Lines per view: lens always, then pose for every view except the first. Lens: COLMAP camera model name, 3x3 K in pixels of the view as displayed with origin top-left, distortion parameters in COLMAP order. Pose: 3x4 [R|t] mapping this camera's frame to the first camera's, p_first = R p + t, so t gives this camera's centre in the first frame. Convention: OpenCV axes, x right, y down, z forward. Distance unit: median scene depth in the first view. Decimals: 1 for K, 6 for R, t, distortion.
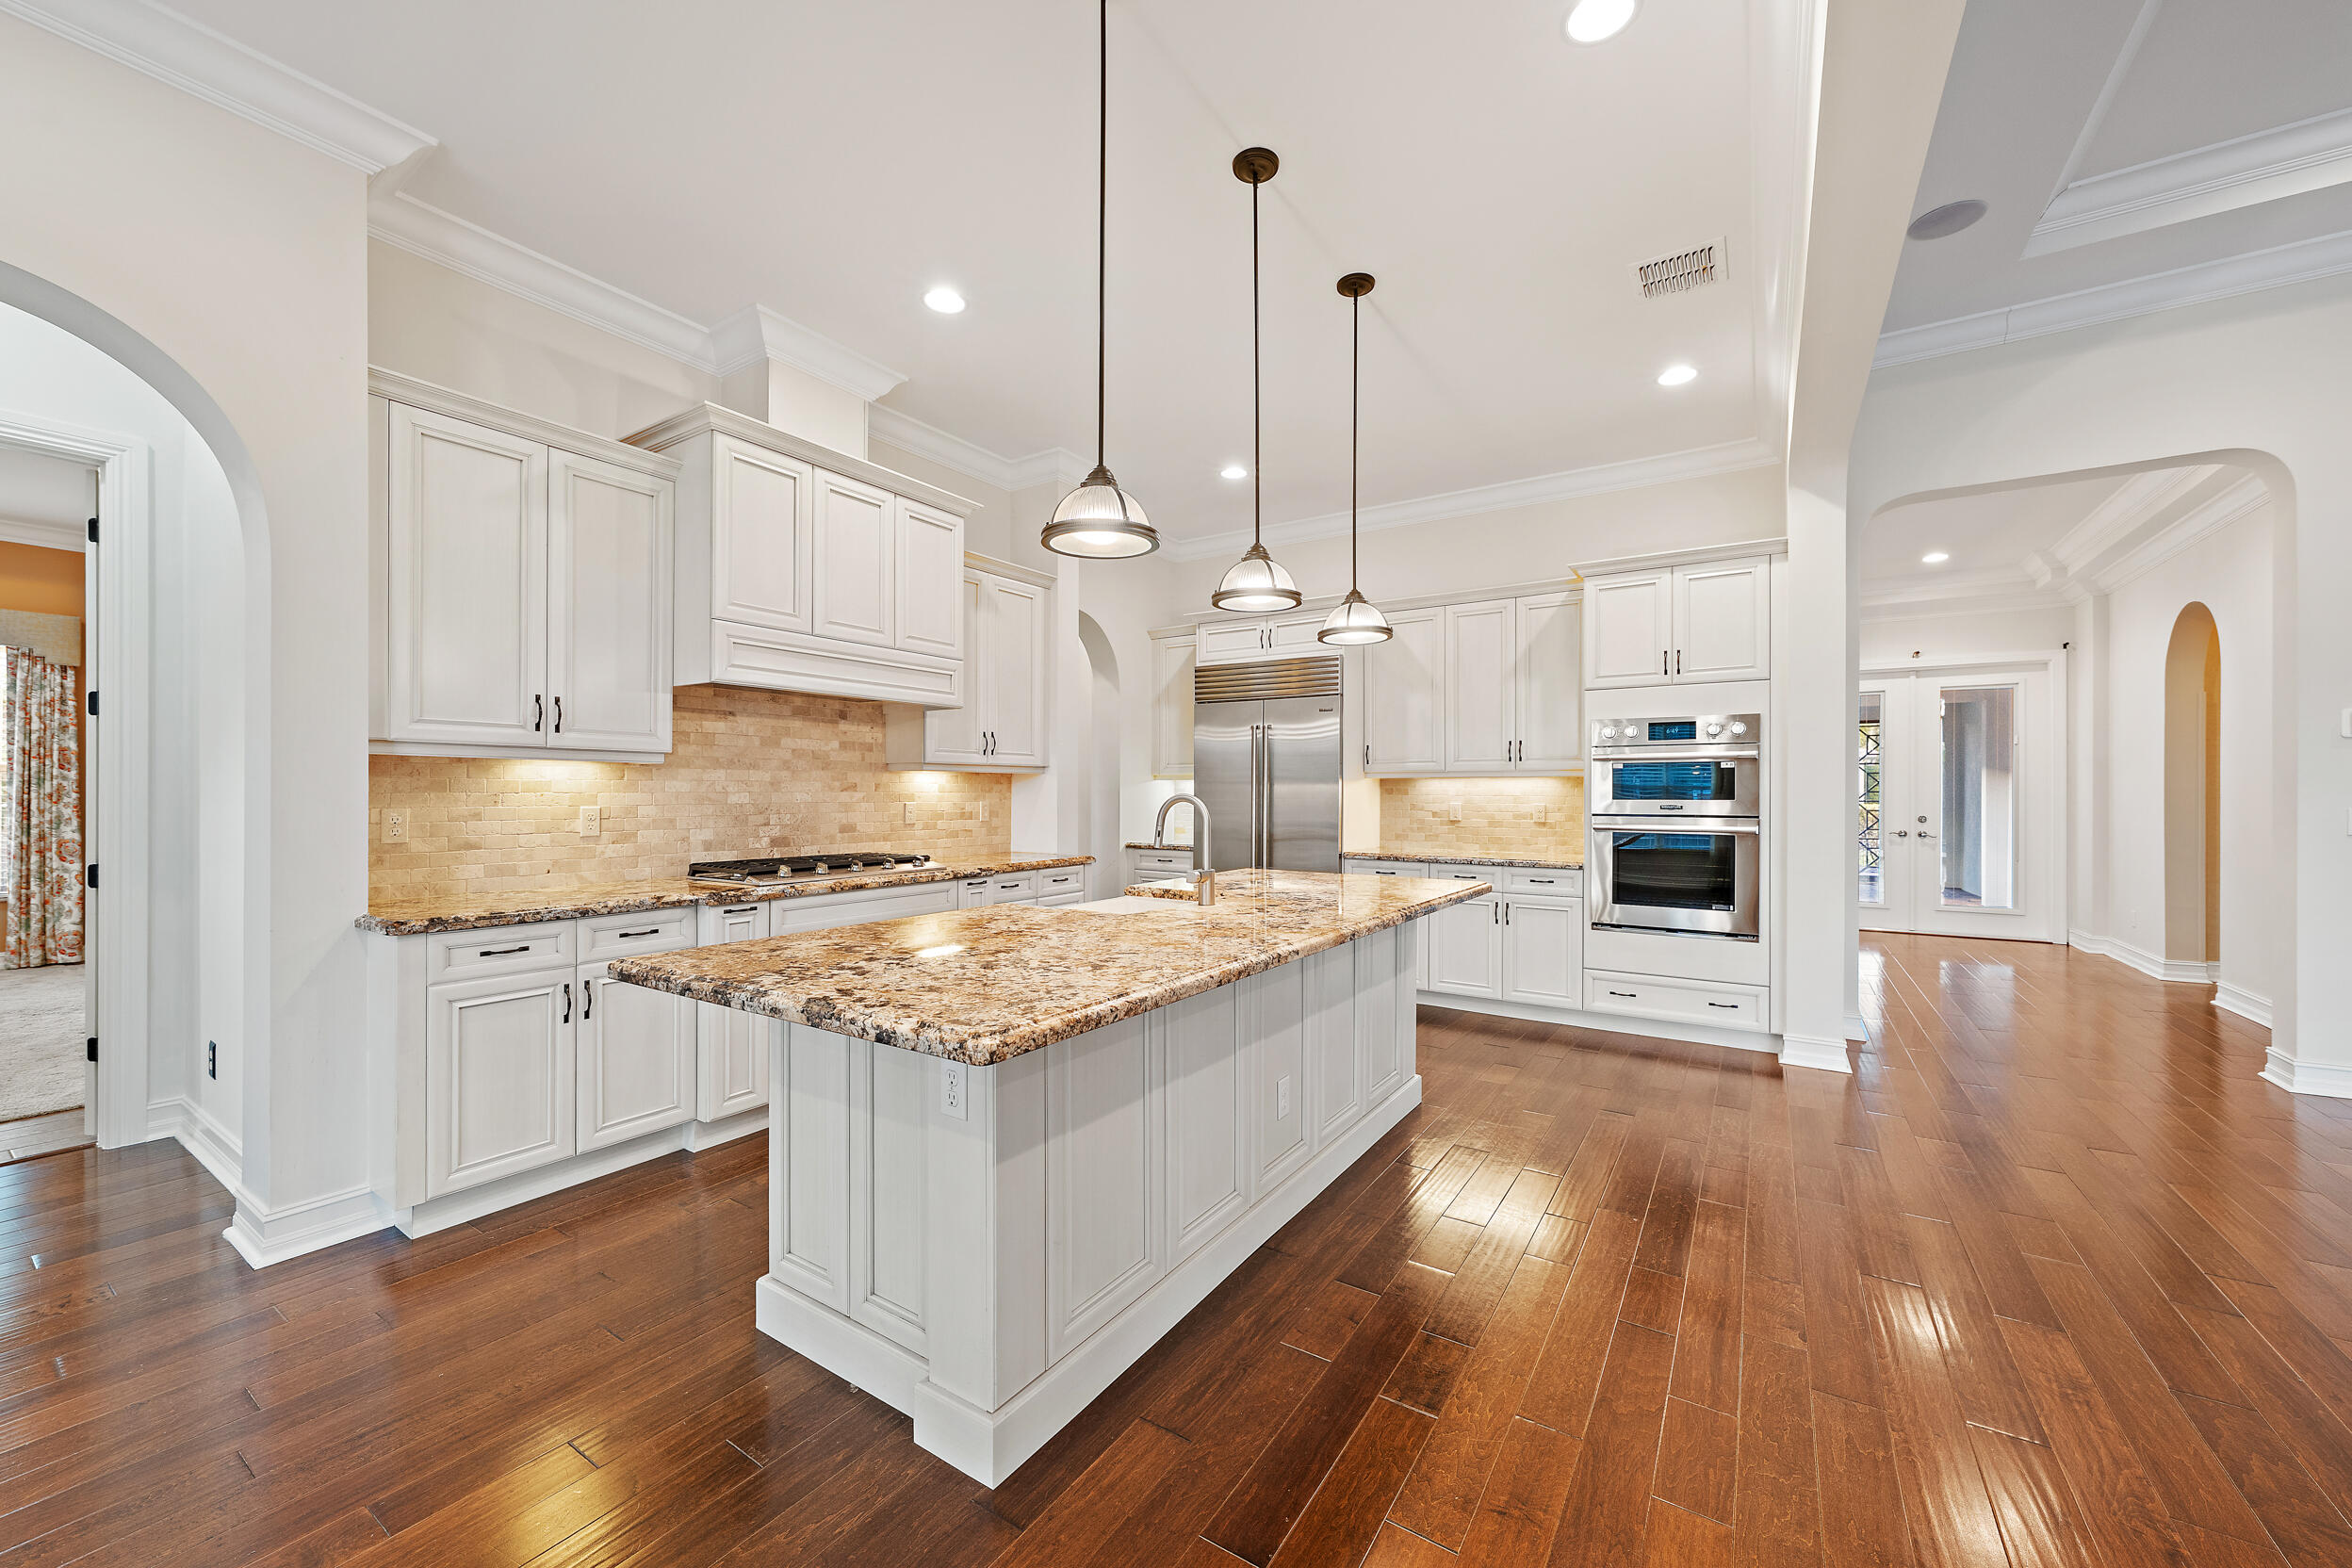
lens RADIAL K [[892.5, 0, 1199.9], [0, 892.5, 791.1], [0, 0, 1]] dist [0.000800, -0.000177]
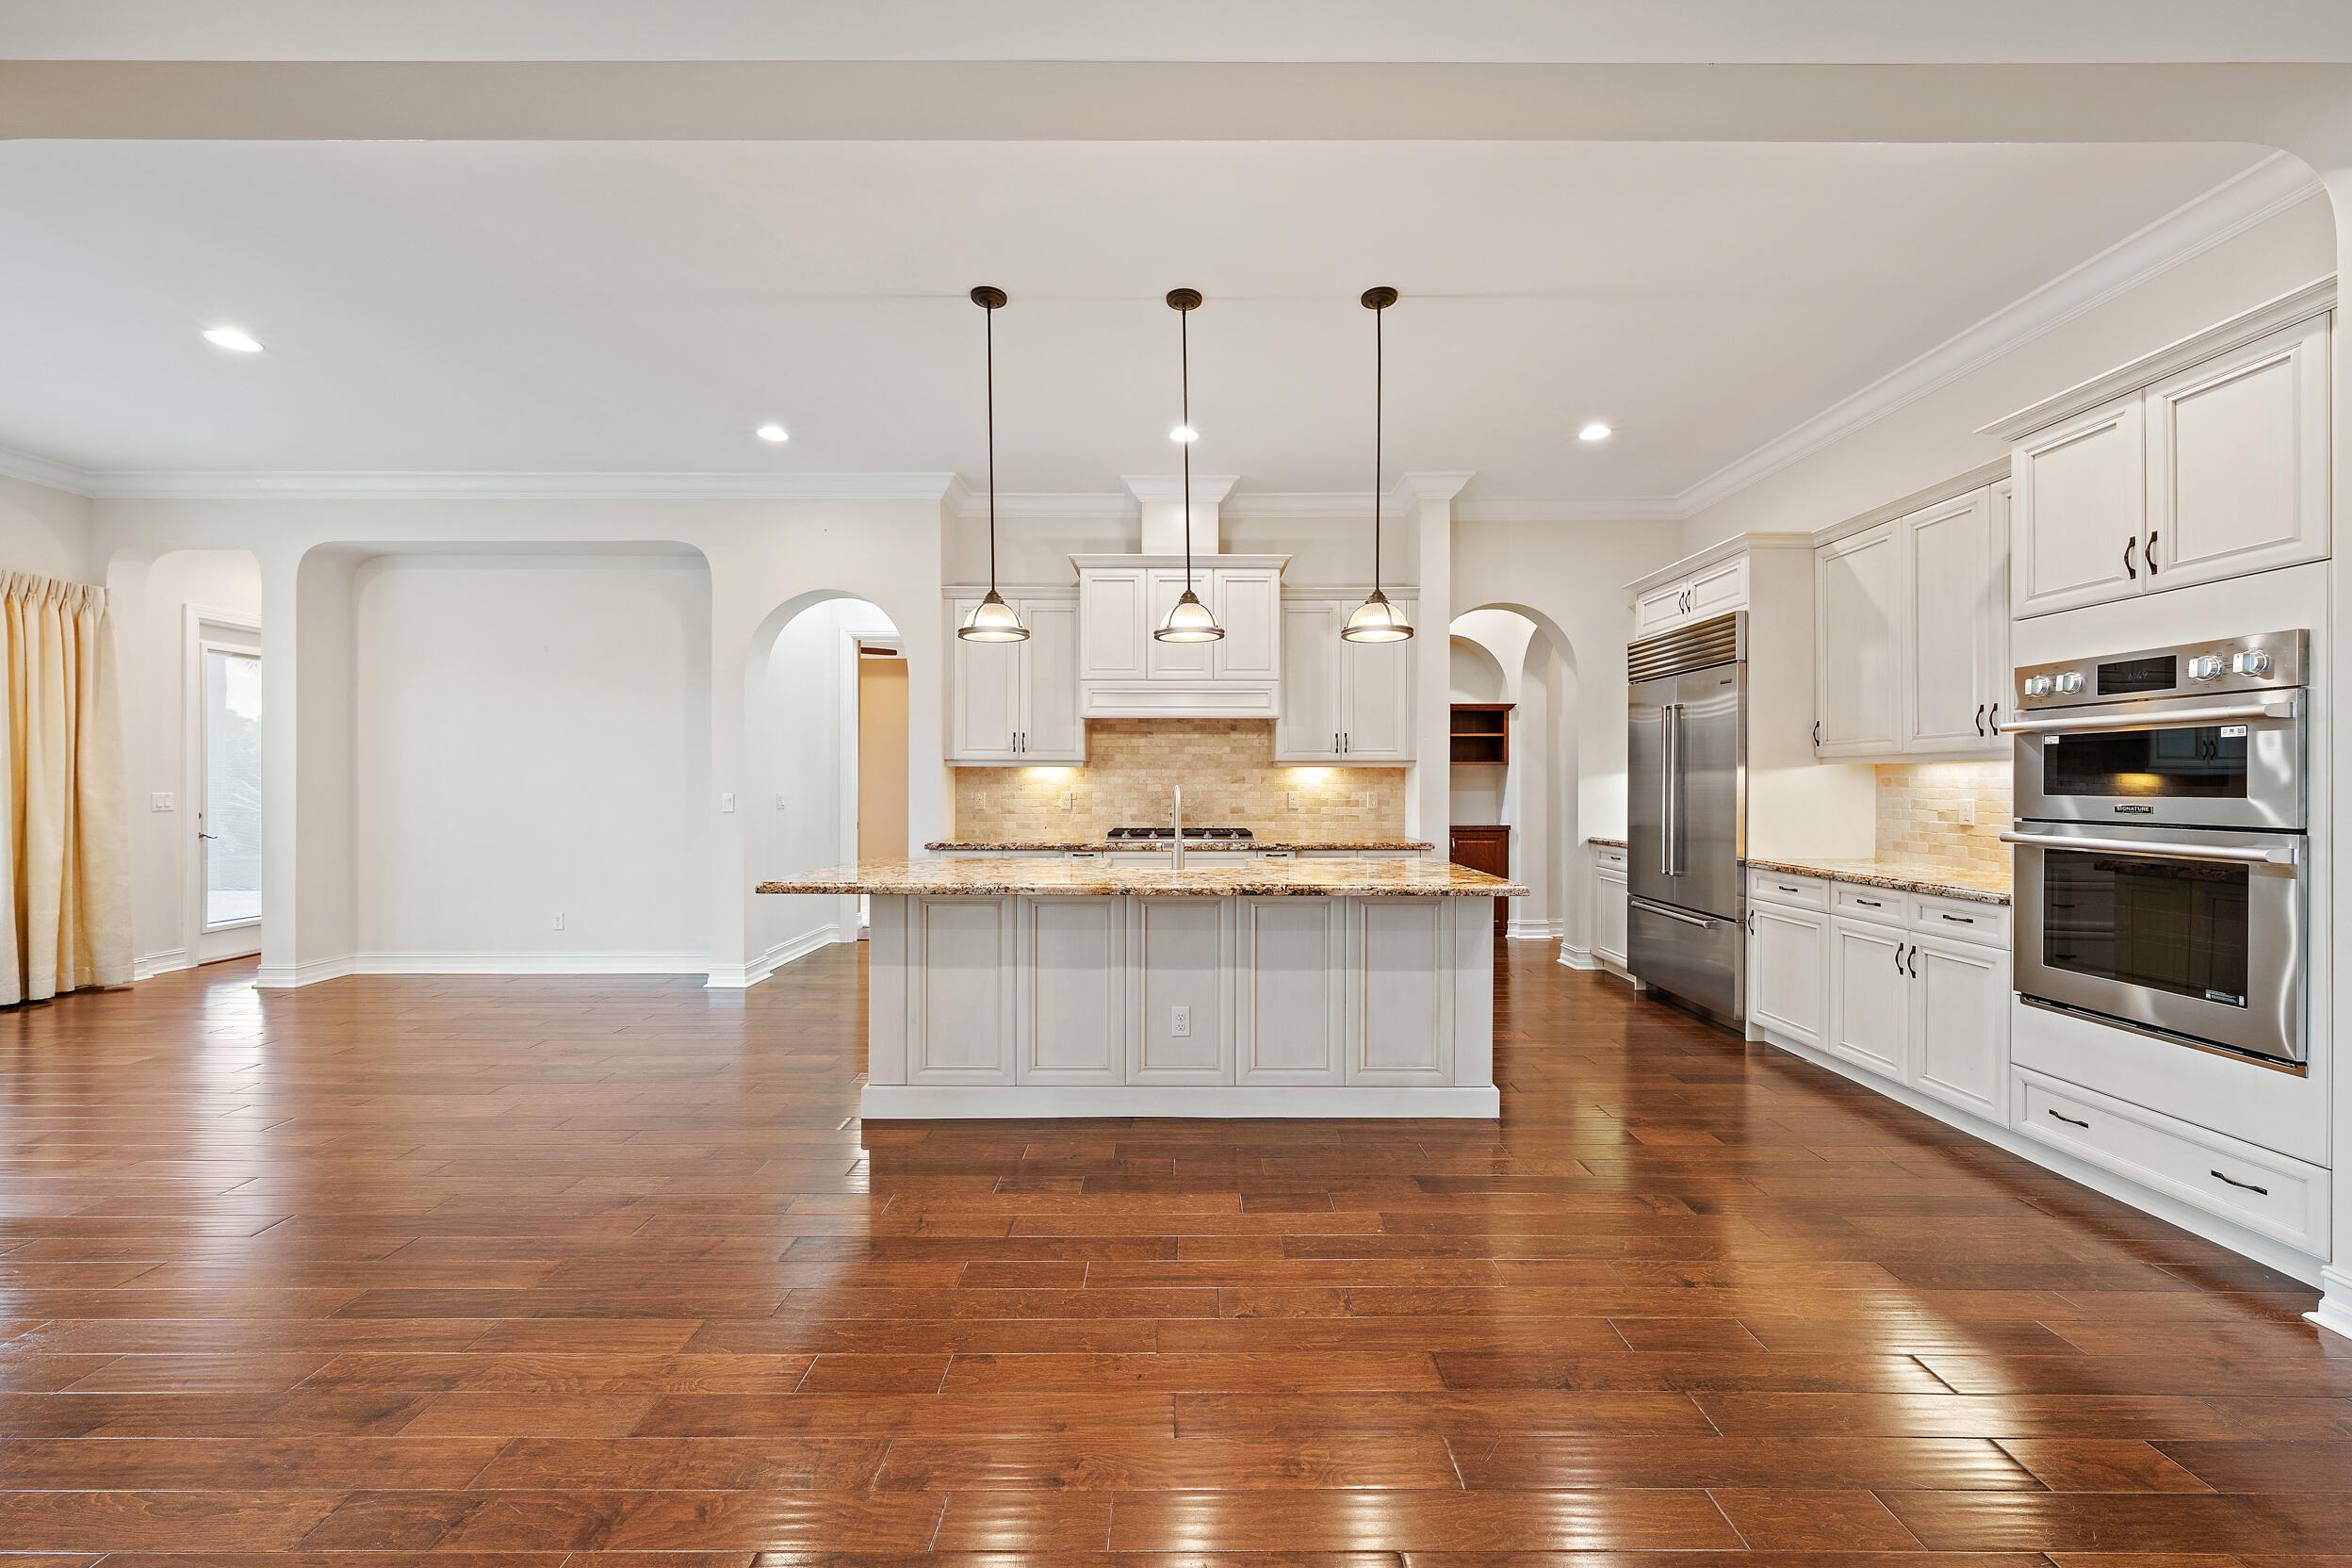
lens RADIAL K [[905.3, 0, 1183.6], [0, 905.3, 779.4], [0, 0, 1]] dist [-0.001614, -0.000217]
pose [[0.537741, -0.004842, -0.843096, 0.717266], [0.001659, 0.999988, -0.004685, 0.000743], [0.843108, 0.001121, 0.537743, 0.181918]]
